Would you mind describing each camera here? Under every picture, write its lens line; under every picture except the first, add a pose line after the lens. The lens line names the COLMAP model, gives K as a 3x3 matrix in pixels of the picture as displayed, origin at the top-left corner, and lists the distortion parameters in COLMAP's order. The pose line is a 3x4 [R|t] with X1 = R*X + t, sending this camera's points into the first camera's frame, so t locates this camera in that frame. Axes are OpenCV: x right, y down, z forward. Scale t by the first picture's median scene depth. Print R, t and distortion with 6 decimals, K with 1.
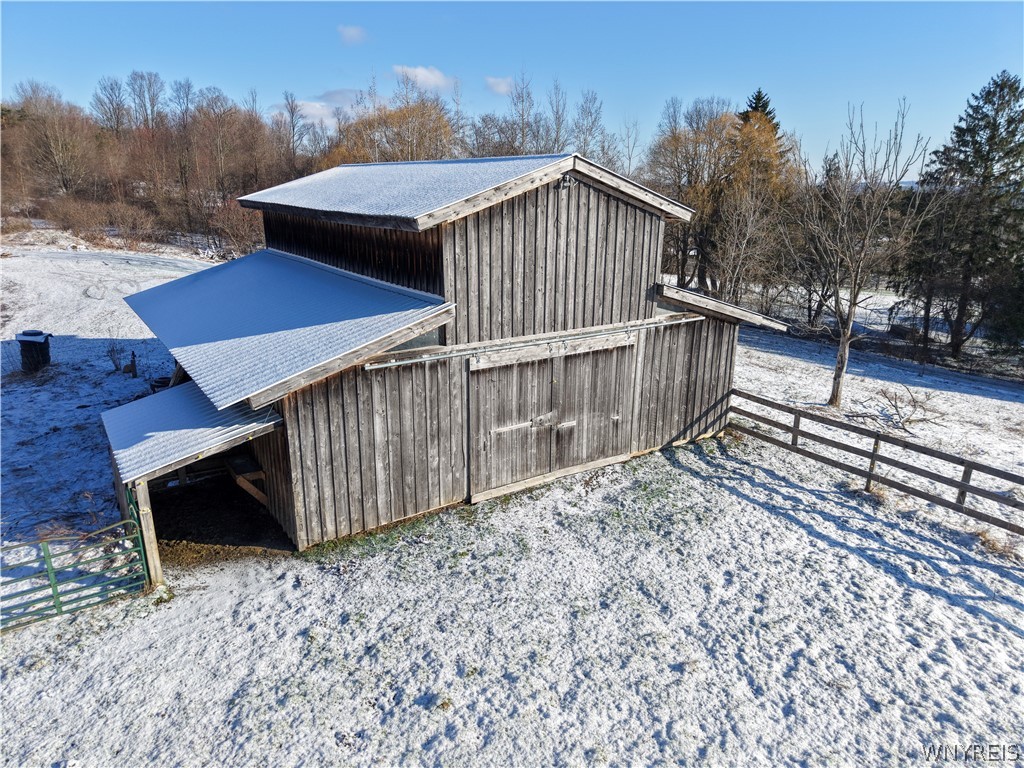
lens RADIAL K [[683.7, 0, 511.4], [0, 683.7, 386.7], [0, 0, 1]] dist [0.007007, 0.001405]
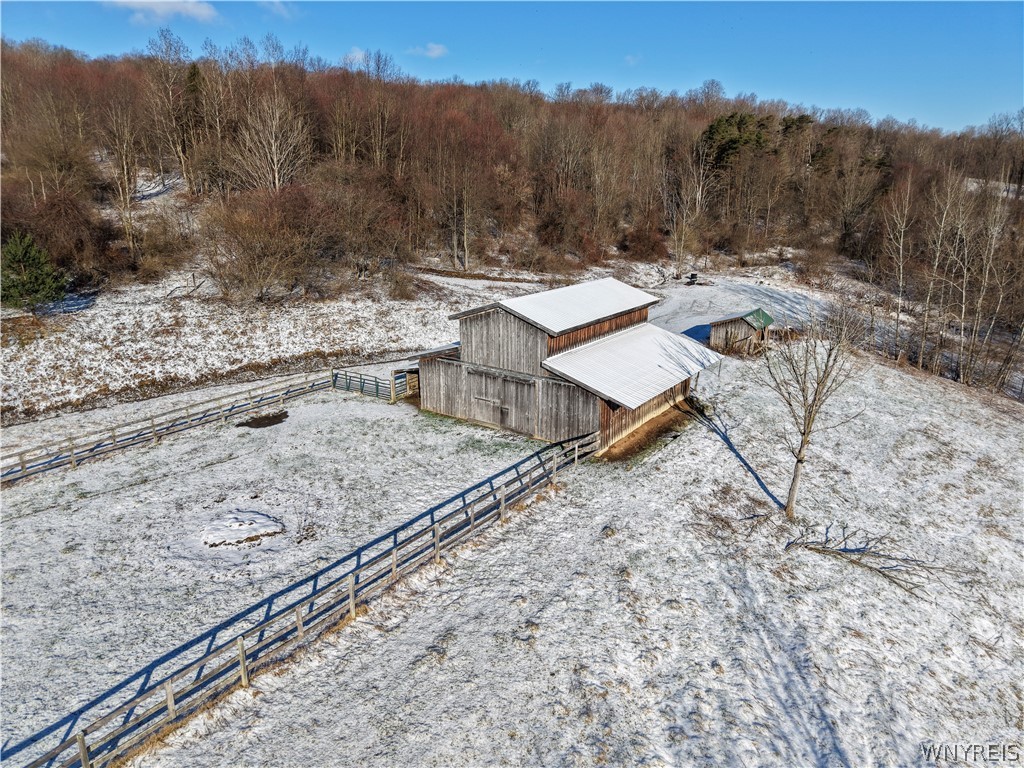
lens RADIAL K [[683.7, 0, 511.2], [0, 683.7, 384.1], [0, 0, 1]] dist [0.007007, 0.001405]
pose [[0.351080, 0.252566, -0.901639, 2.319677], [-0.269286, 0.949488, 0.161115, -0.433272], [0.896788, 0.186234, 0.401358, 0.060036]]
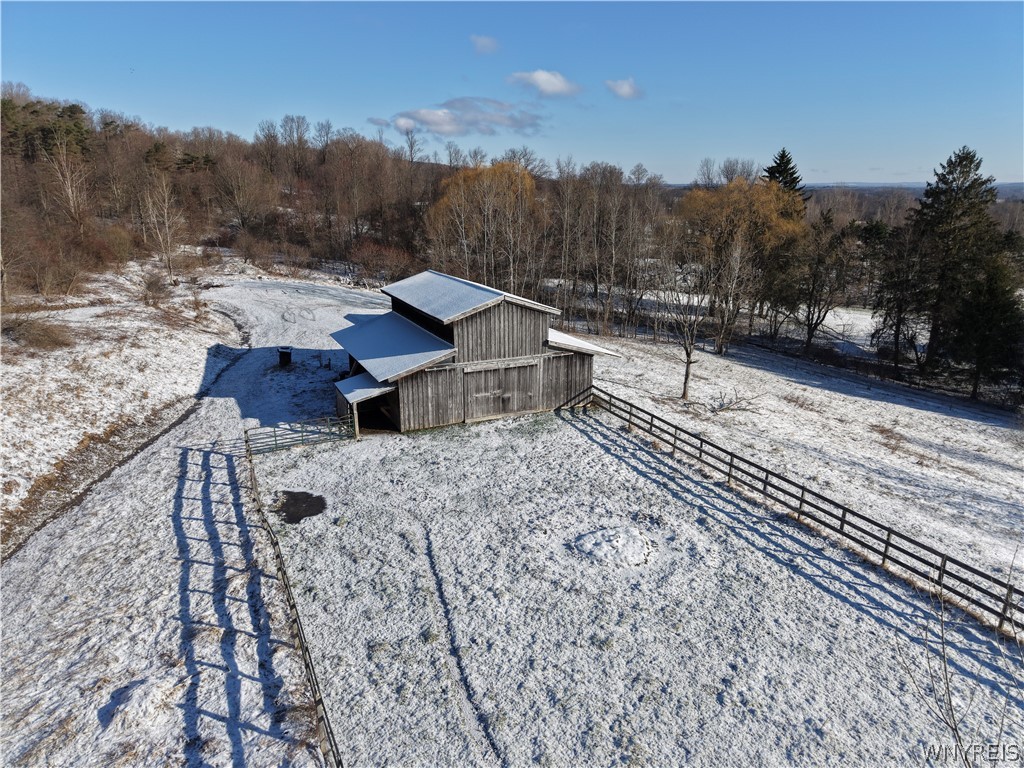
lens RADIAL K [[683.7, 0, 511.9], [0, 683.7, 383.5], [0, 0, 1]] dist [0.007007, 0.001405]
pose [[0.987894, 0.037616, -0.150504, 0.501778], [-0.038759, 0.999238, -0.004668, 0.023845], [0.150214, 0.010445, 0.988598, -1.551004]]
